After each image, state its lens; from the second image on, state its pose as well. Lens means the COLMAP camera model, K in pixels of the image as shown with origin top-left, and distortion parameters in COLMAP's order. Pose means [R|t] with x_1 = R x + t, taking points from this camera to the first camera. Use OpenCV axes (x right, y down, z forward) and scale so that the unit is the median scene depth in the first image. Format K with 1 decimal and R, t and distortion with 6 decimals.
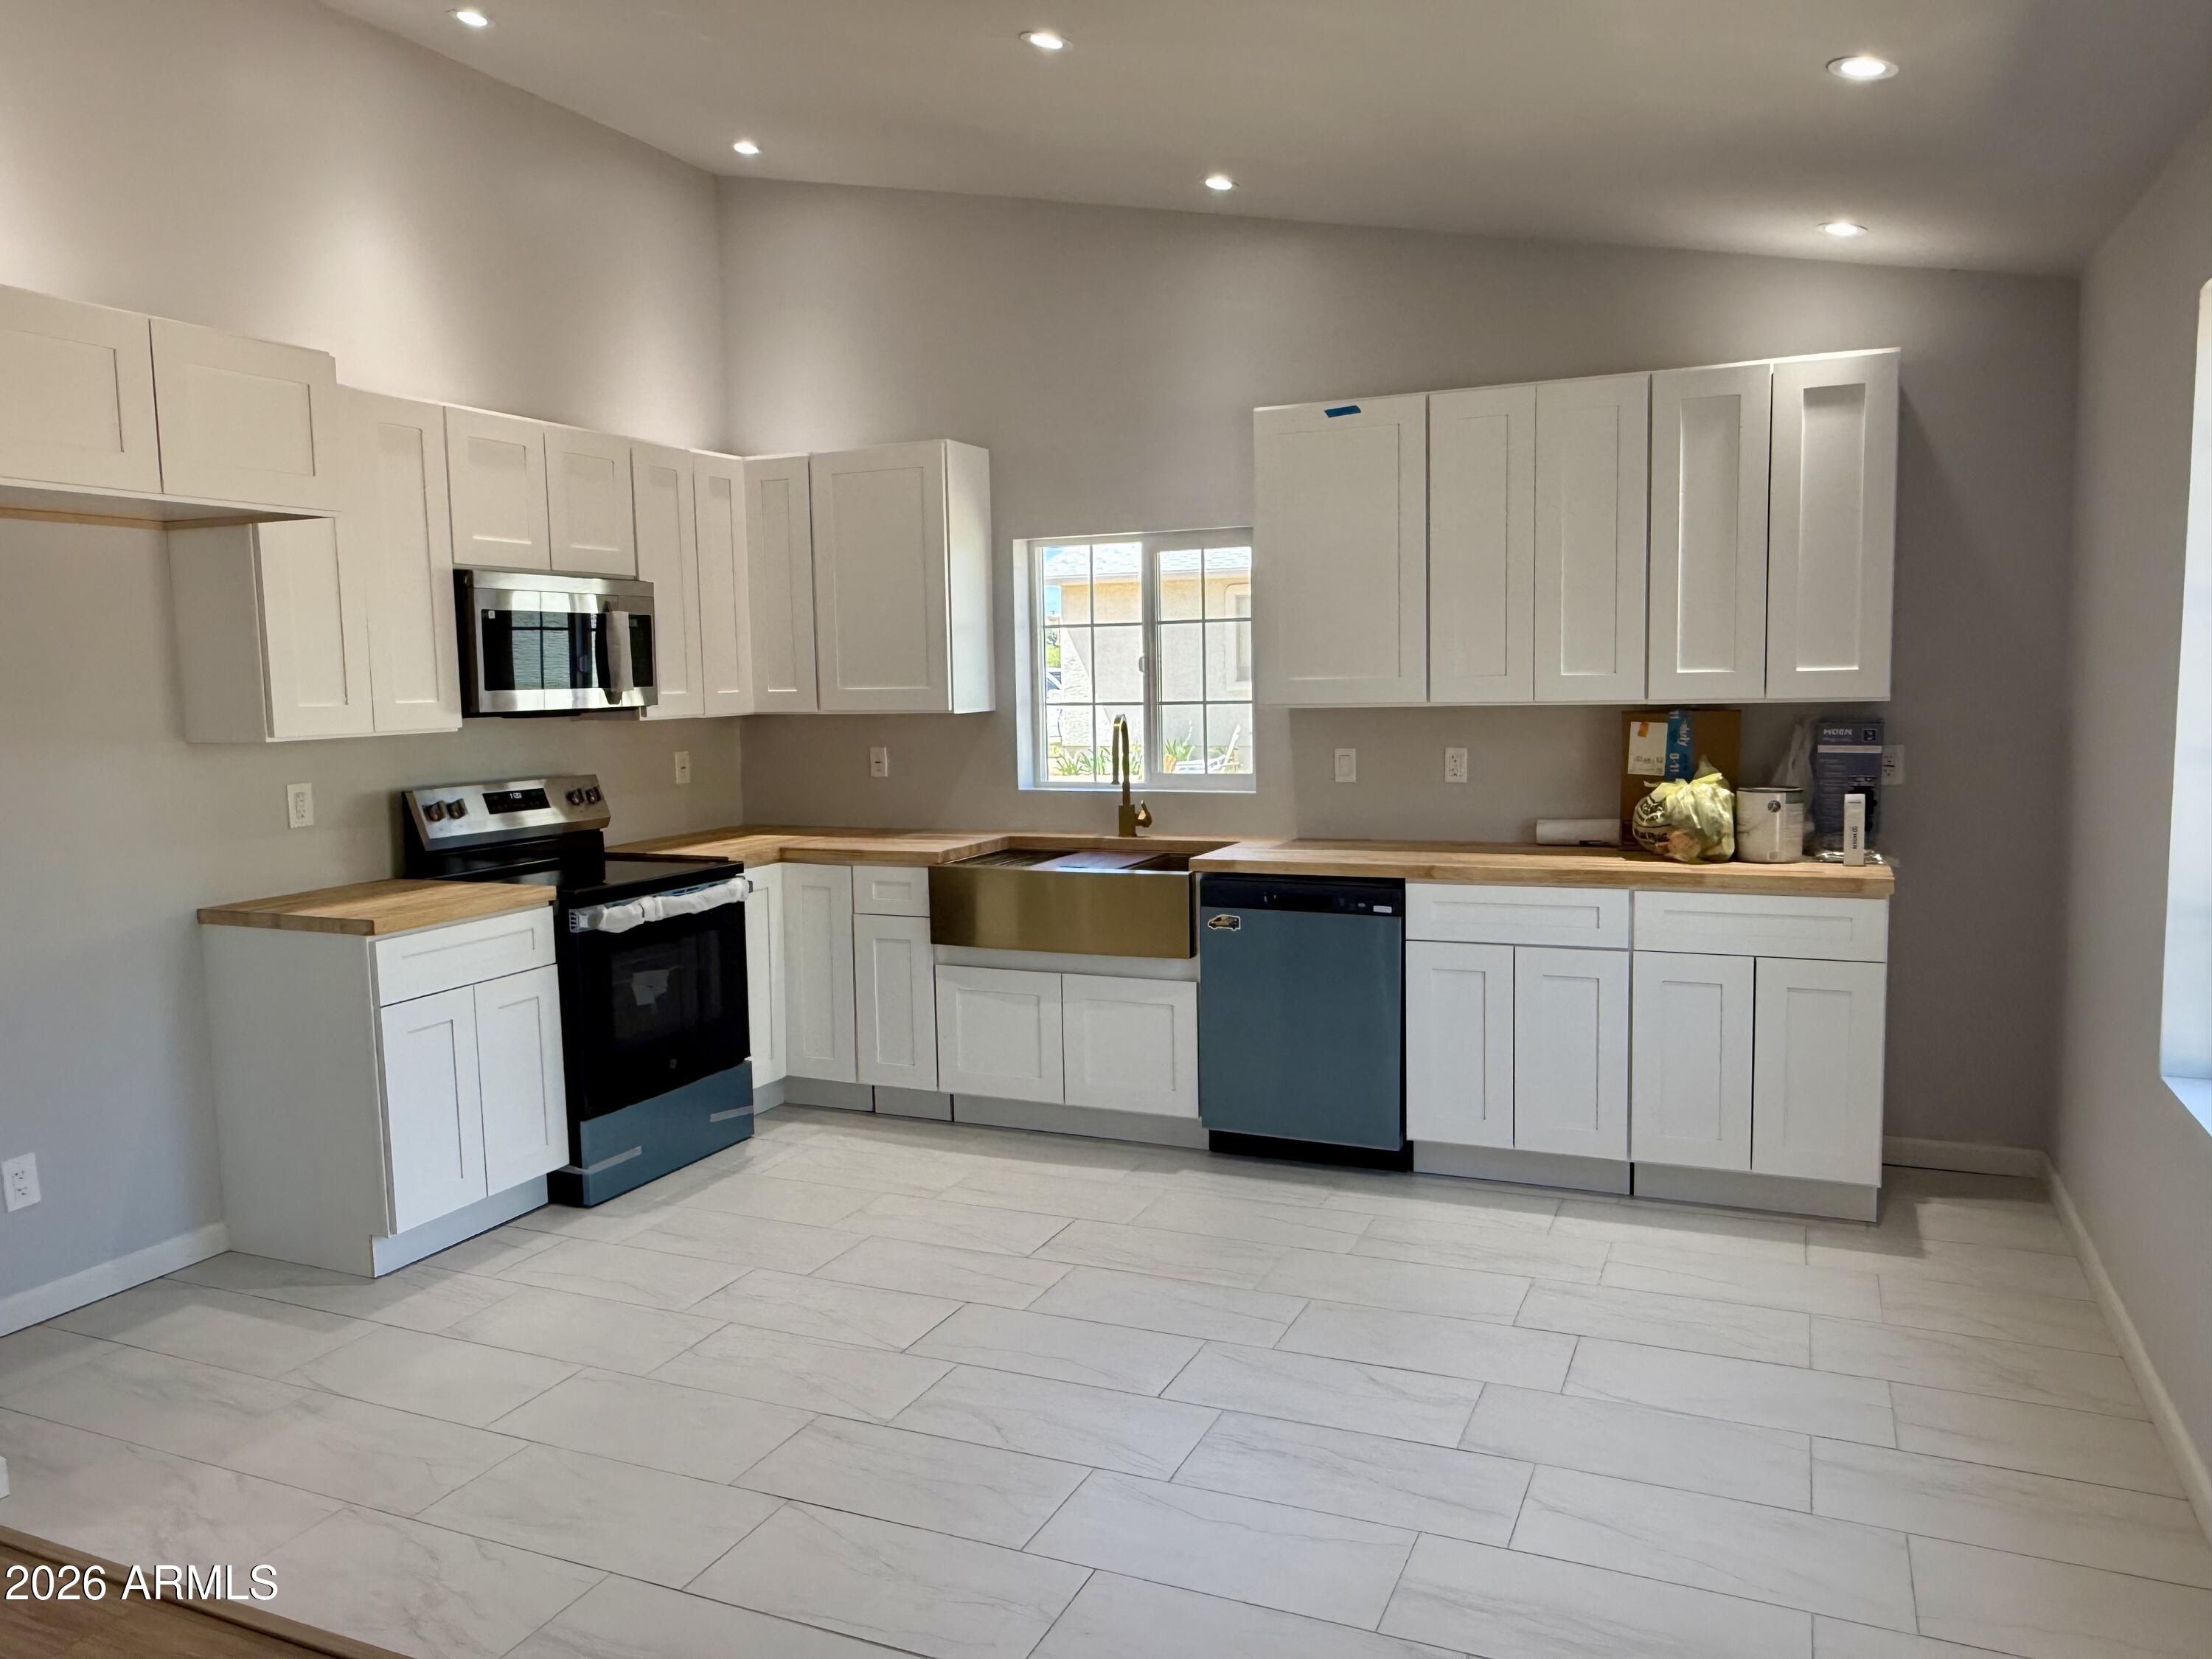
lens RADIAL K [[1568.9, 0, 1093.2], [0, 1568.9, 829.0], [0, 0, 1]] dist [0.030160, -0.001424]
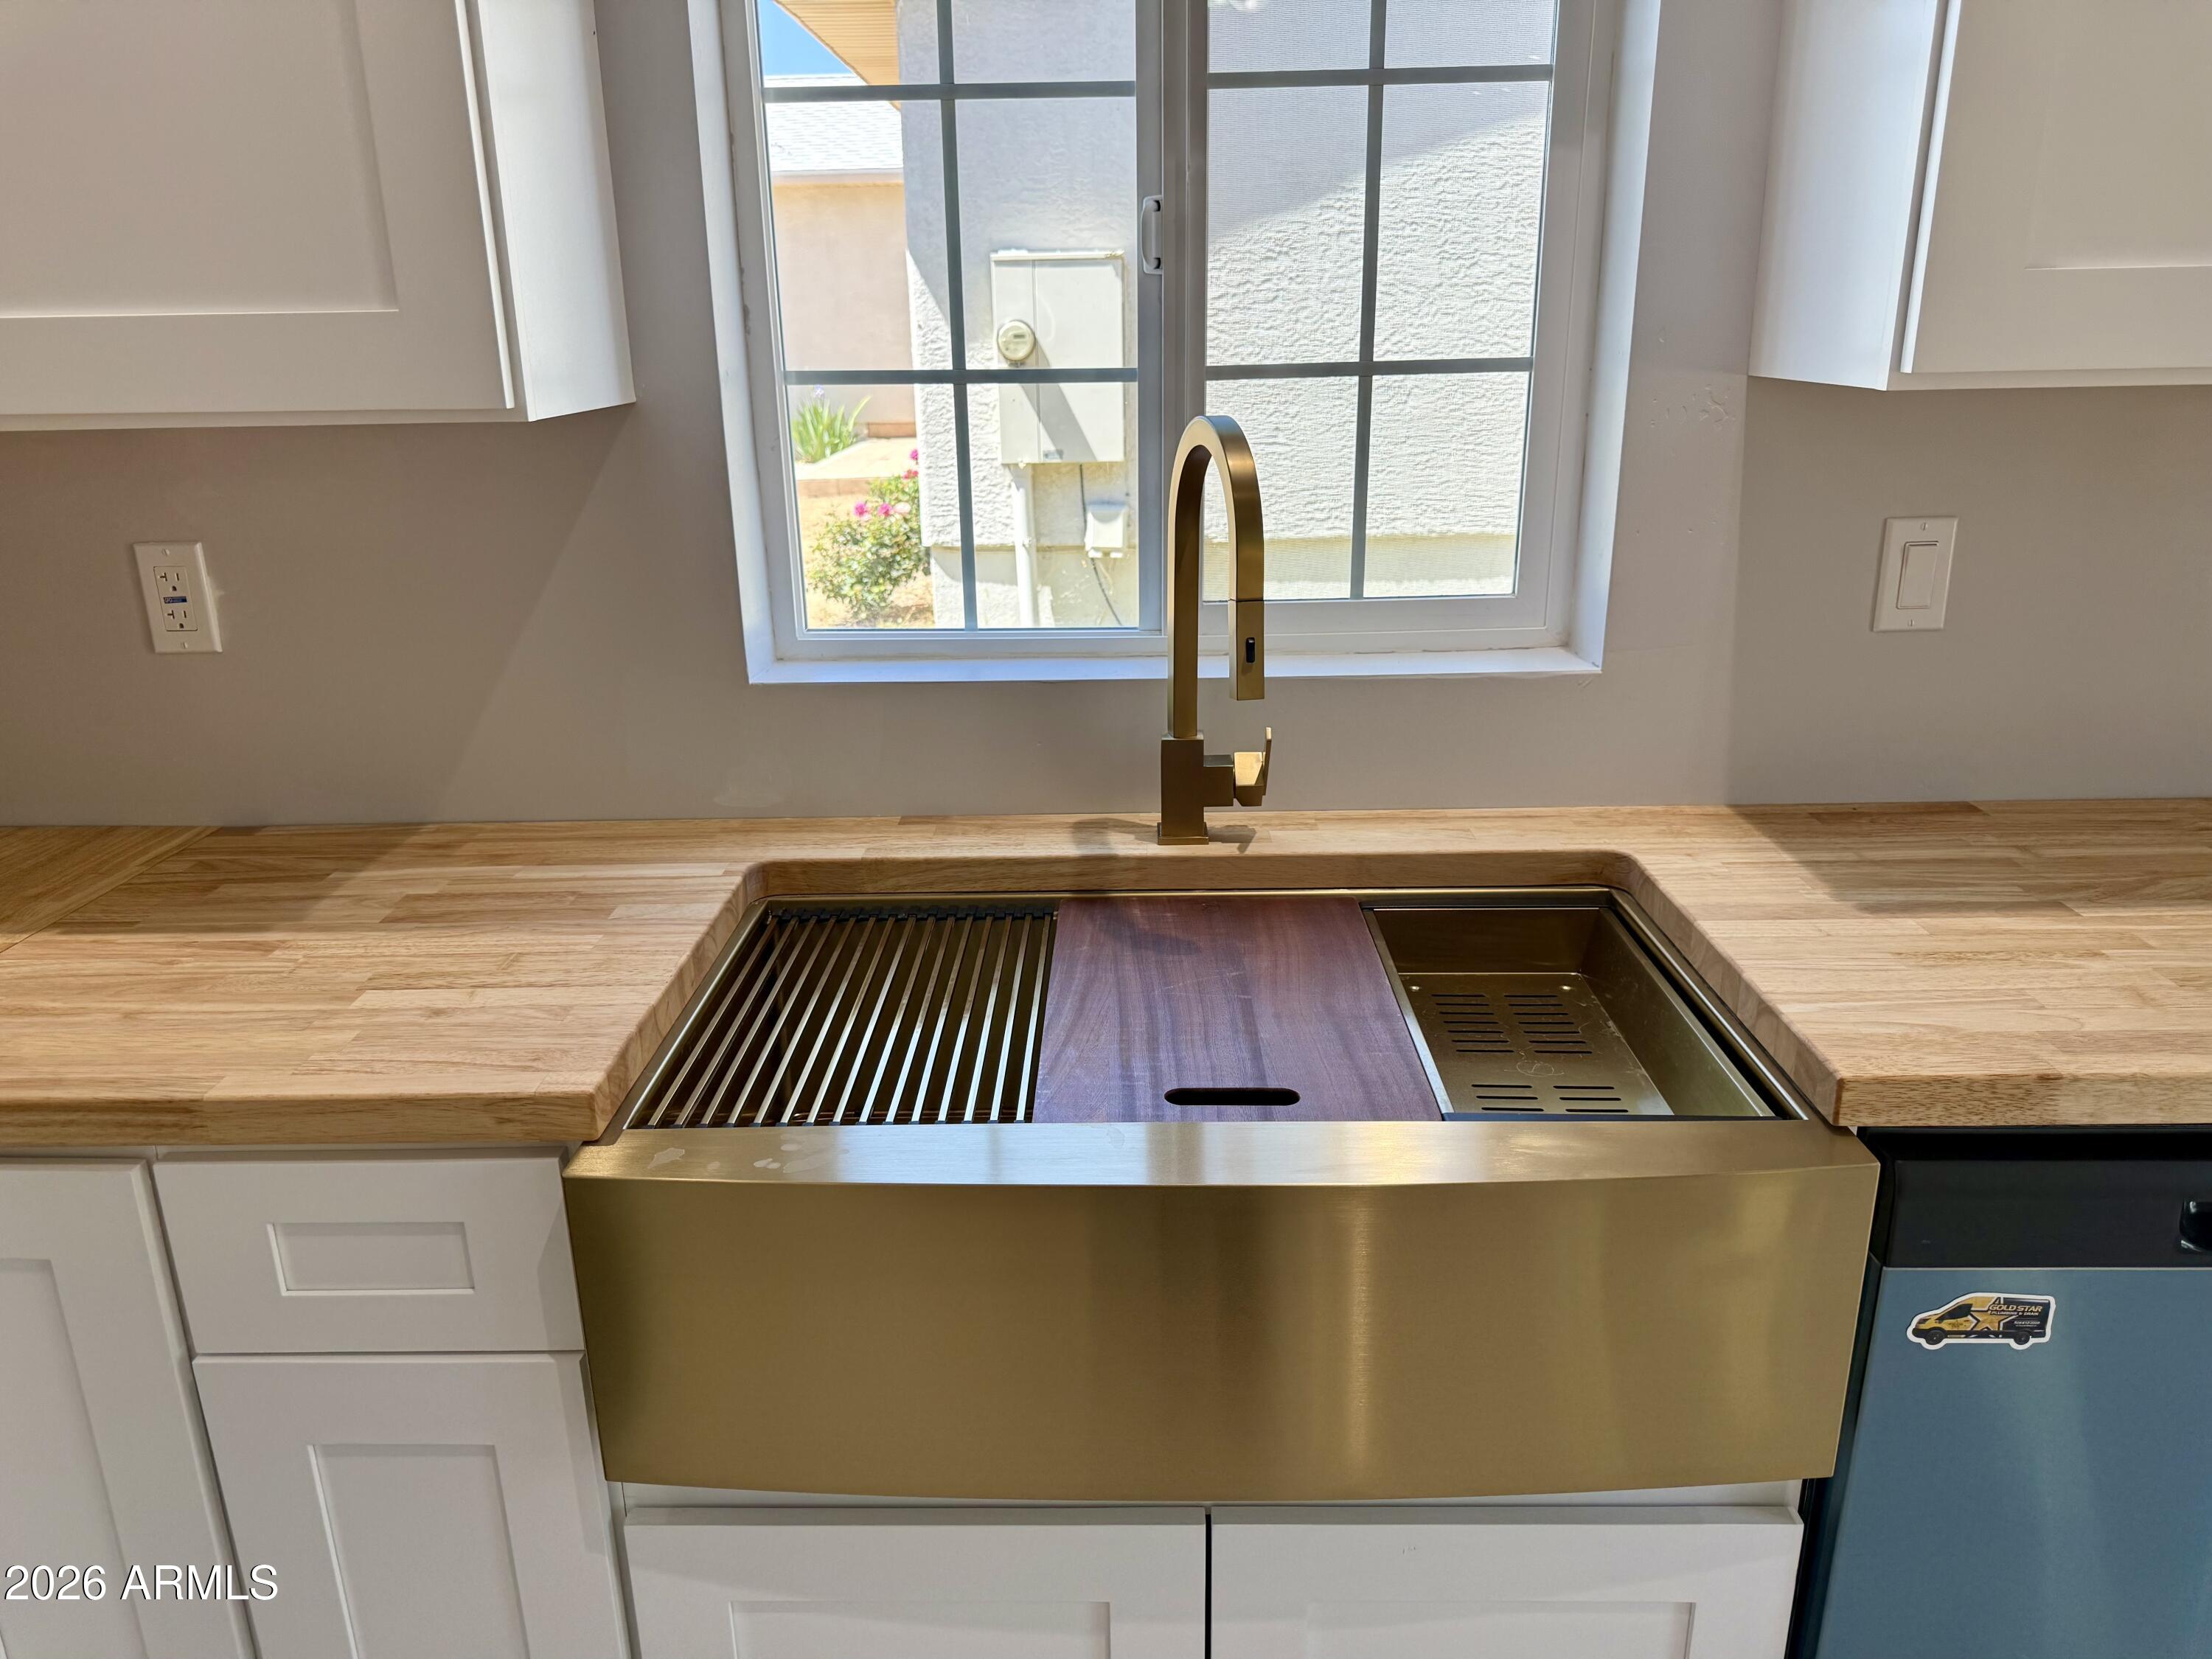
lens RADIAL K [[1558.2, 0, 1098.9], [0, 1558.2, 832.9], [0, 0, 1]] dist [0.103818, -0.143688]
pose [[0.919415, -0.116416, 0.375665, -0.110939], [0.037588, 0.976824, 0.210716, -0.062489], [-0.391489, -0.179615, 0.902482, 0.770587]]
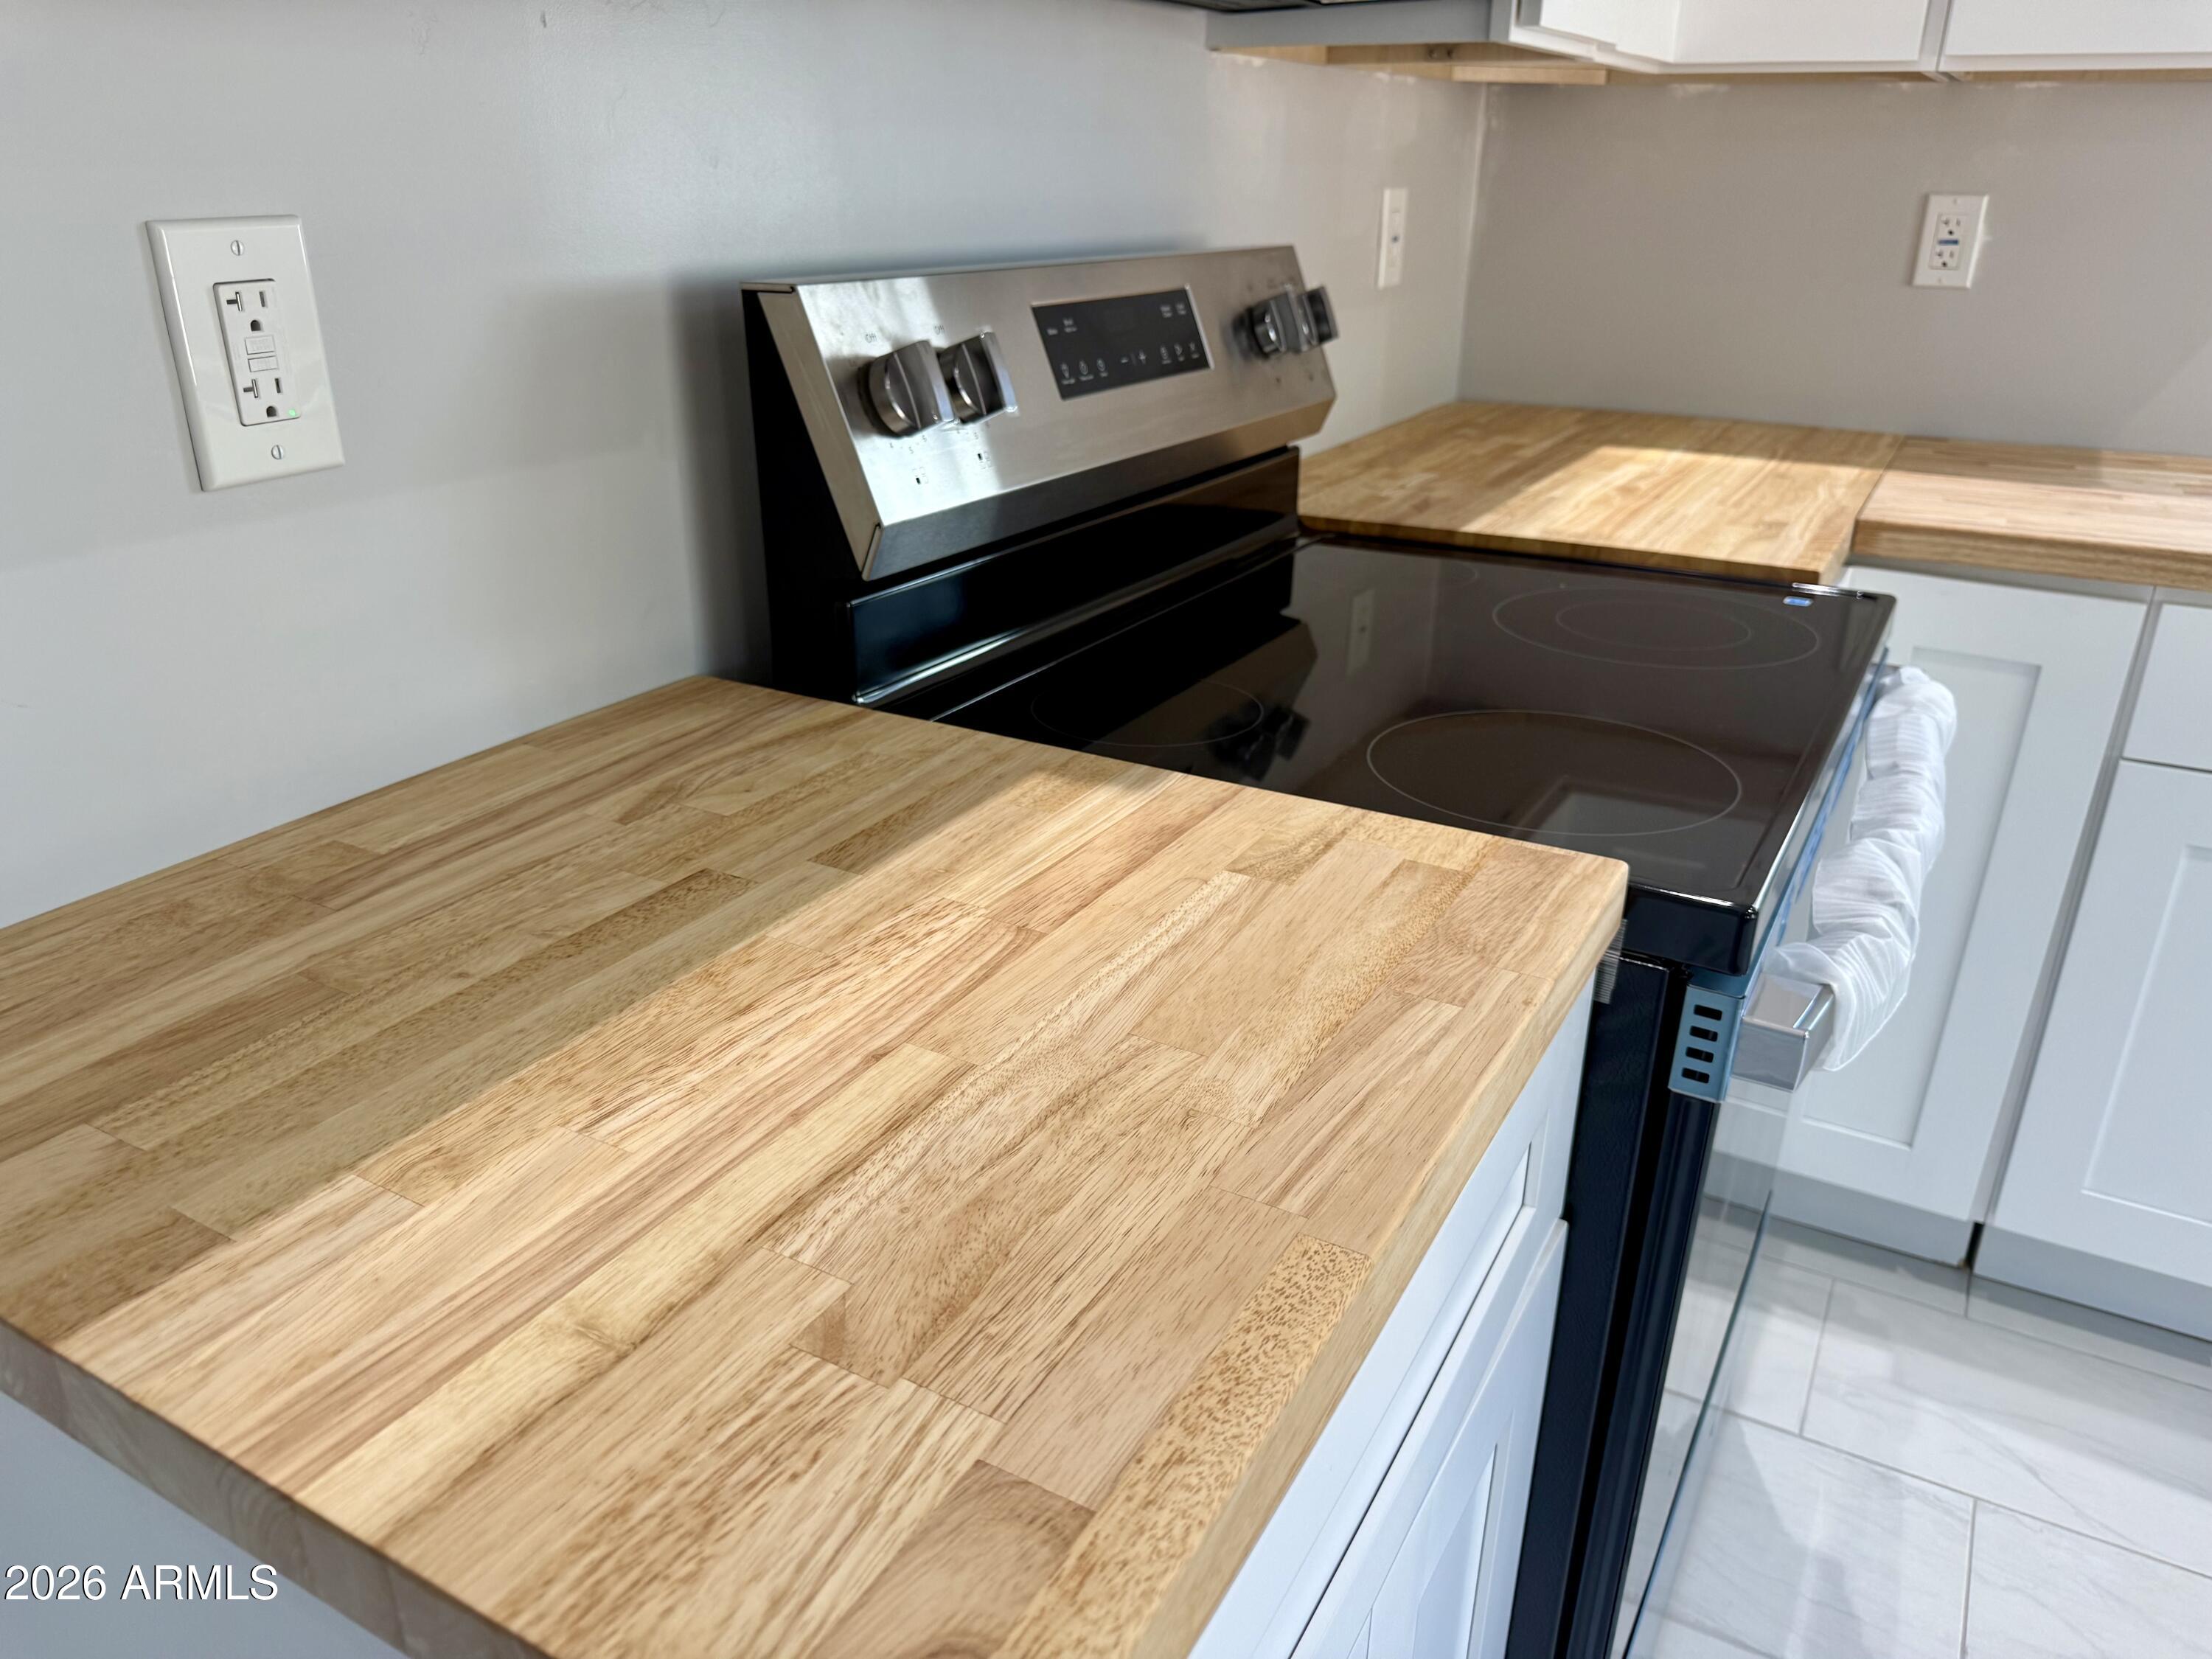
lens RADIAL K [[1558.2, 0, 1098.9], [0, 1558.2, 832.9], [0, 0, 1]] dist [0.103818, -0.143688]
pose [[0.994816, 0.063956, -0.079059, -0.329665], [-0.037644, 0.953840, 0.297945, -0.016677], [0.094465, -0.293425, 0.951303, 0.695572]]
